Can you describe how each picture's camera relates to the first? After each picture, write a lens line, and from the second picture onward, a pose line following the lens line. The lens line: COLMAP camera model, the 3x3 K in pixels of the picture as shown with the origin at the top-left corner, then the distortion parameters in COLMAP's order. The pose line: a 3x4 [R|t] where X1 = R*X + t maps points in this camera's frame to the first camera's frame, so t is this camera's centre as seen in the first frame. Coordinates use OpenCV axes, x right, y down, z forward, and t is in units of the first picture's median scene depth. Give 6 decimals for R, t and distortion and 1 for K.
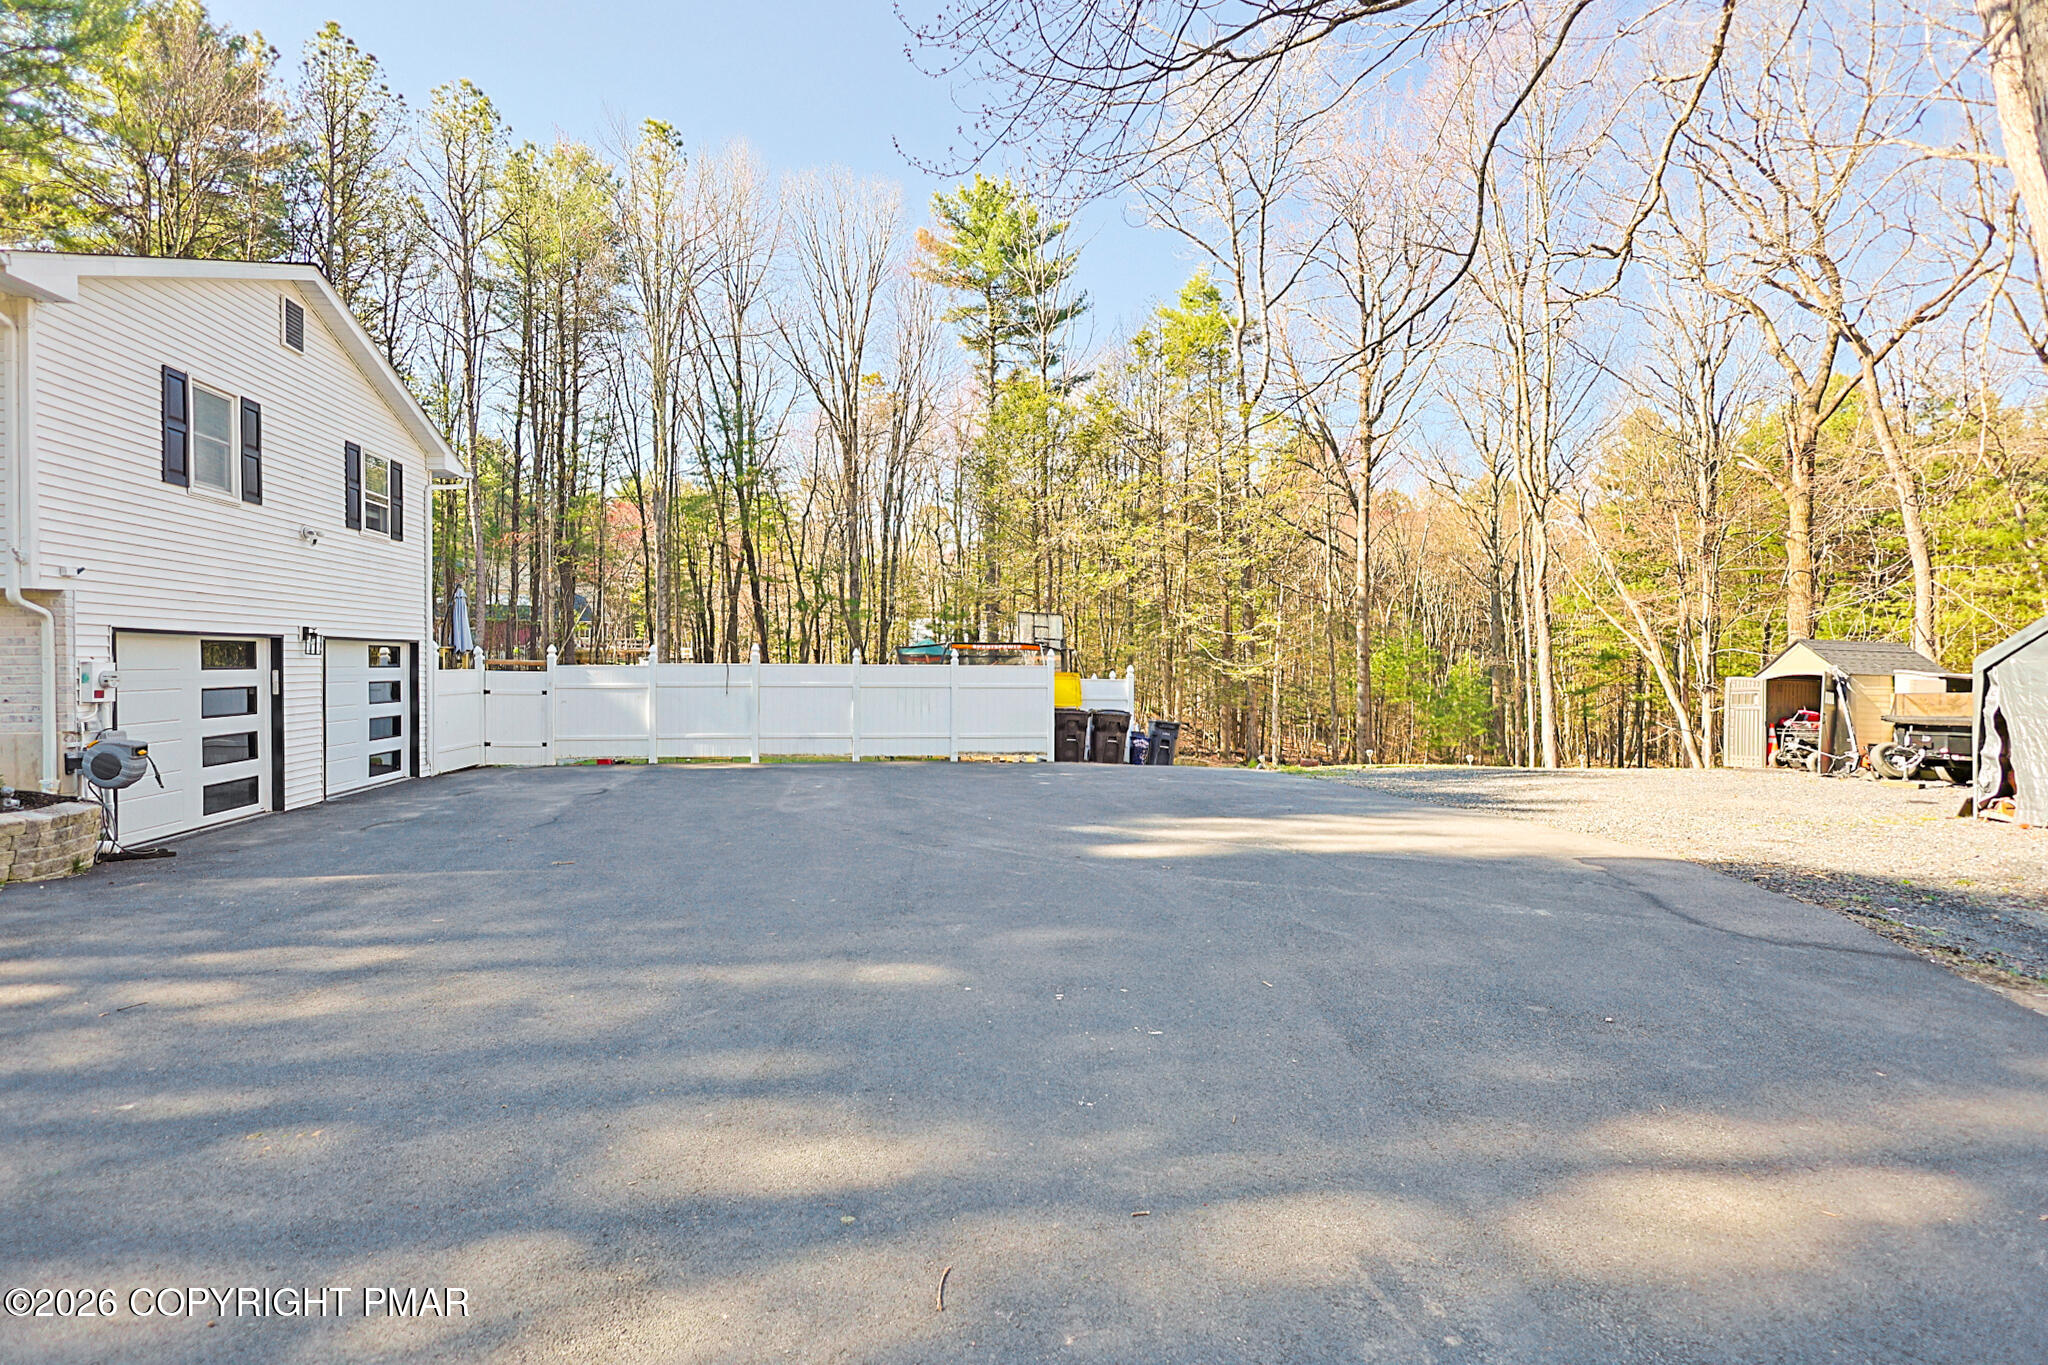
lens RADIAL K [[1022.2, 0, 973.0], [0, 1022.2, 673.0], [0, 0, 1]] dist [-0.003480, 0.000396]
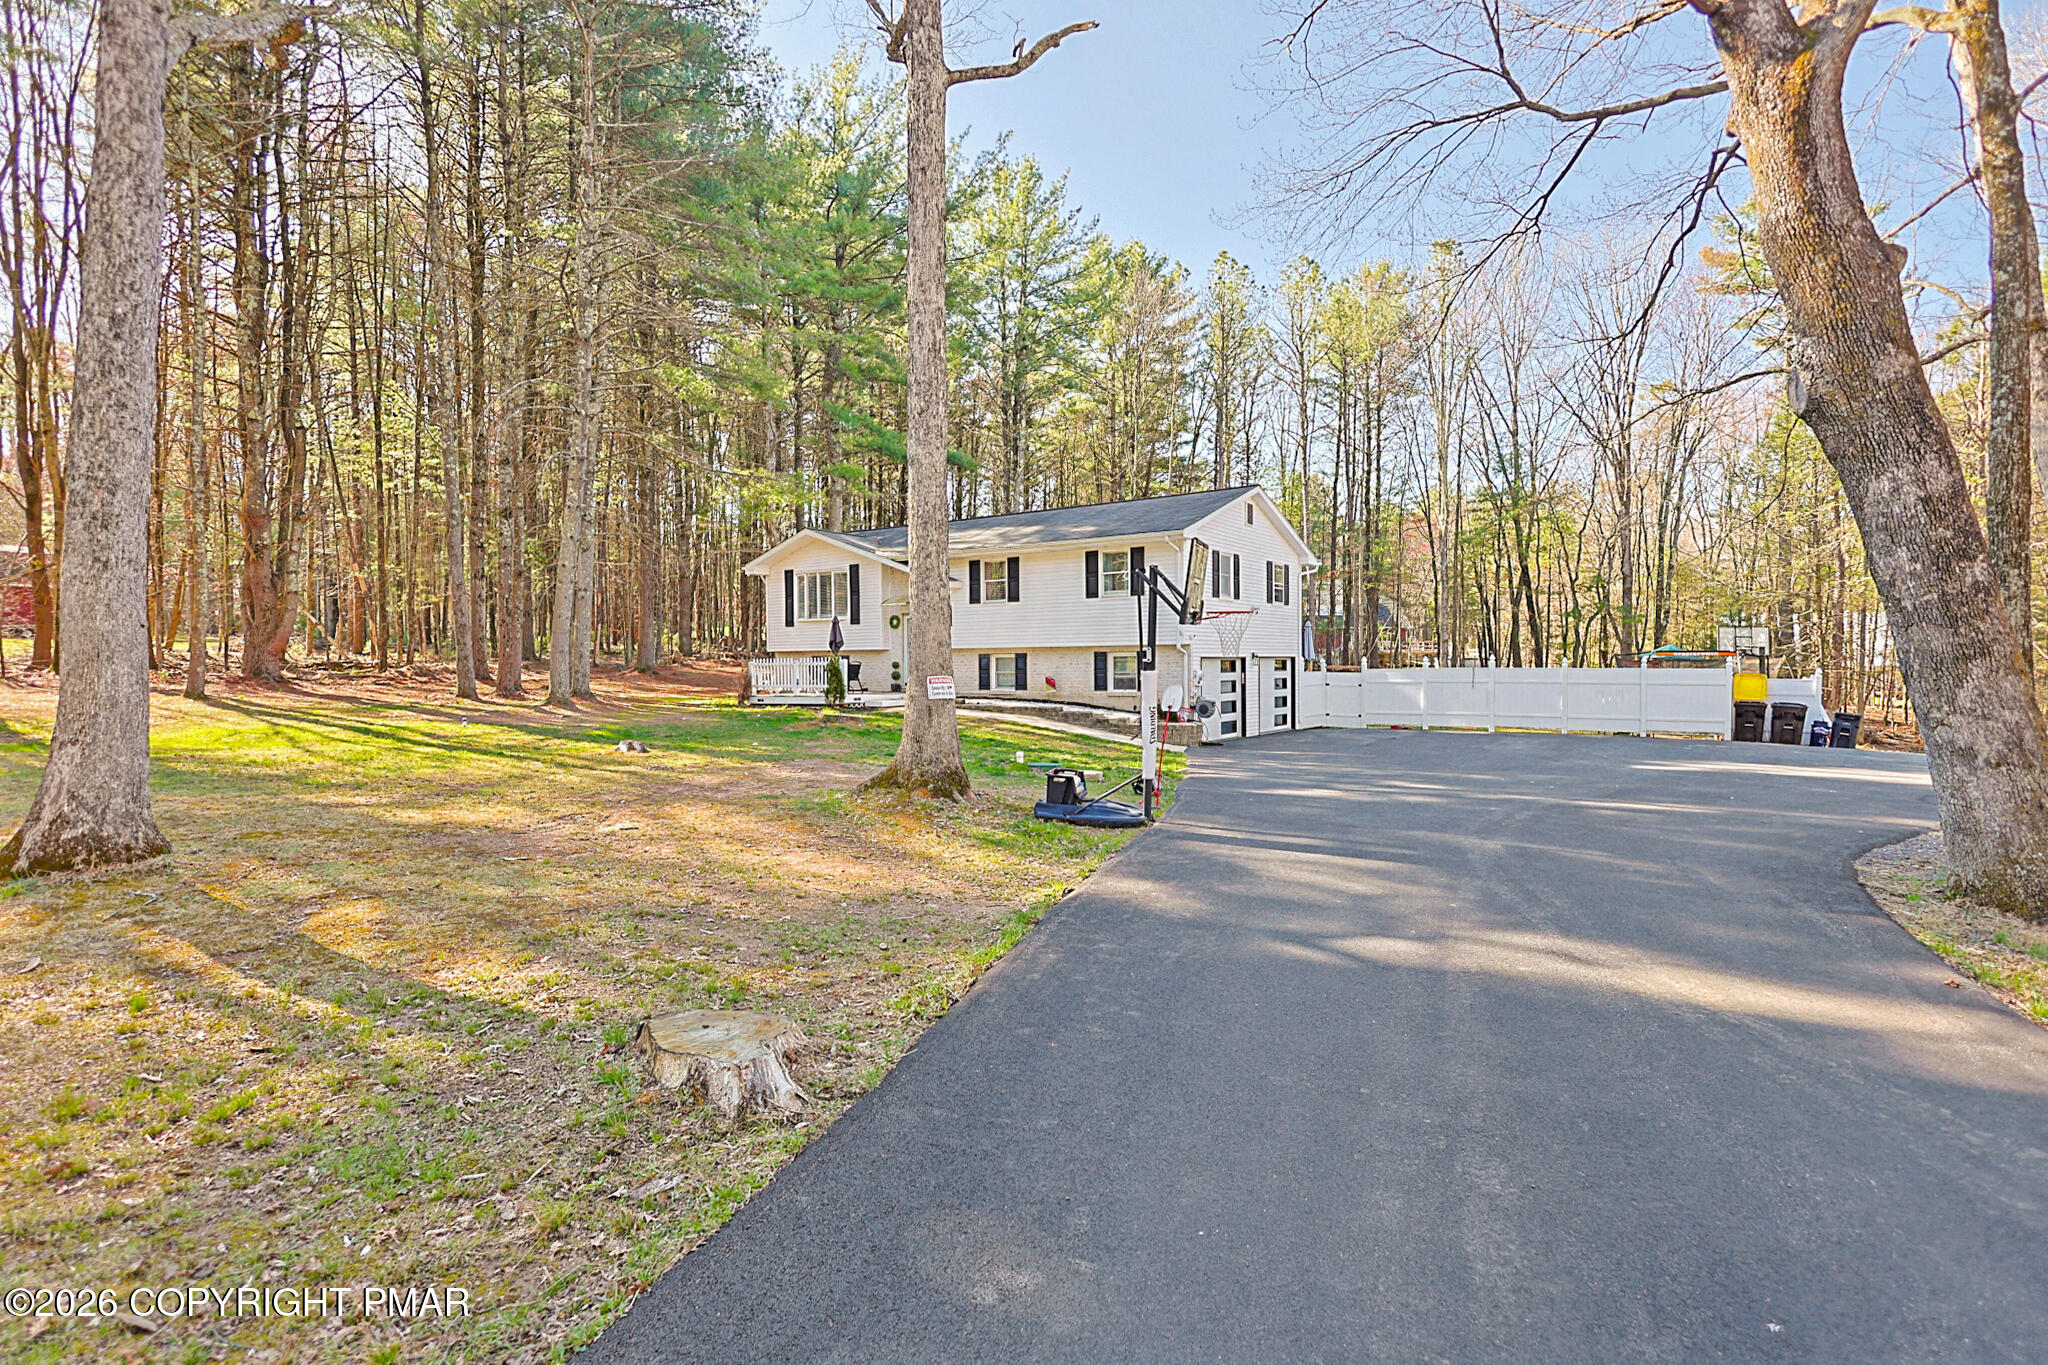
lens RADIAL K [[995.1, 0, 1024.0], [0, 995.1, 682.5], [0, 0, 1]] dist [-0.000432, 0.001067]
pose [[0.756260, 0.007797, -0.654225, 0.295650], [-0.000020, 0.999929, 0.011895, -0.006039], [0.654271, -0.008983, 0.756207, -0.754929]]
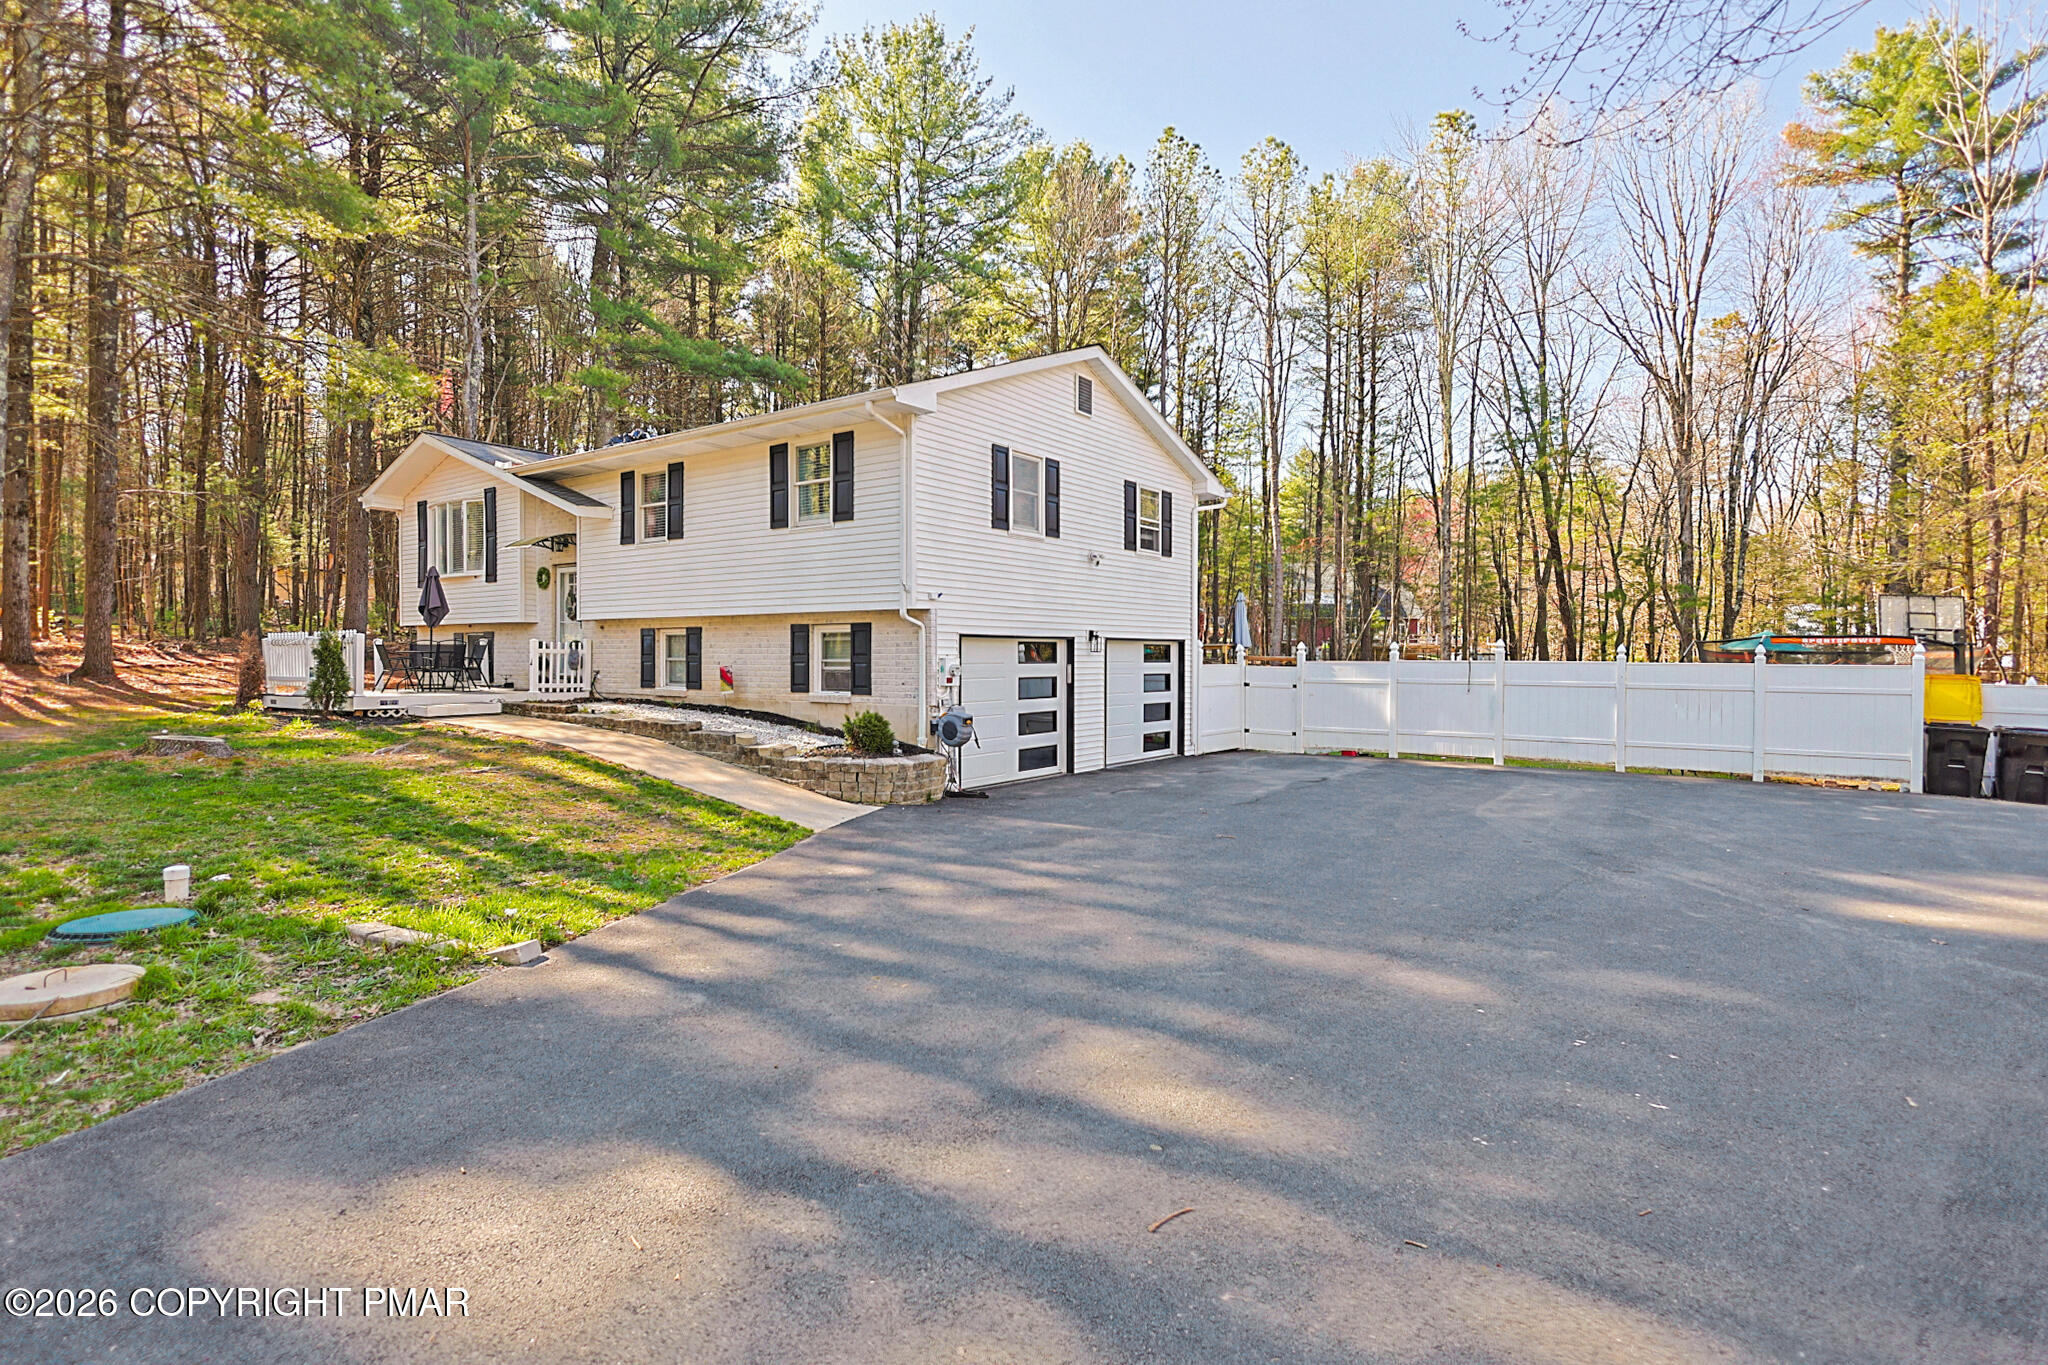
lens RADIAL K [[1005.3, 0, 1026.0], [0, 1005.3, 661.3], [0, 0, 1]] dist [-0.001133, 0.000525]
pose [[0.745249, 0.006162, -0.666758, 0.101946], [-0.010184, 0.999946, -0.002142, -0.002521], [0.666709, 0.008387, 0.745271, 0.009003]]
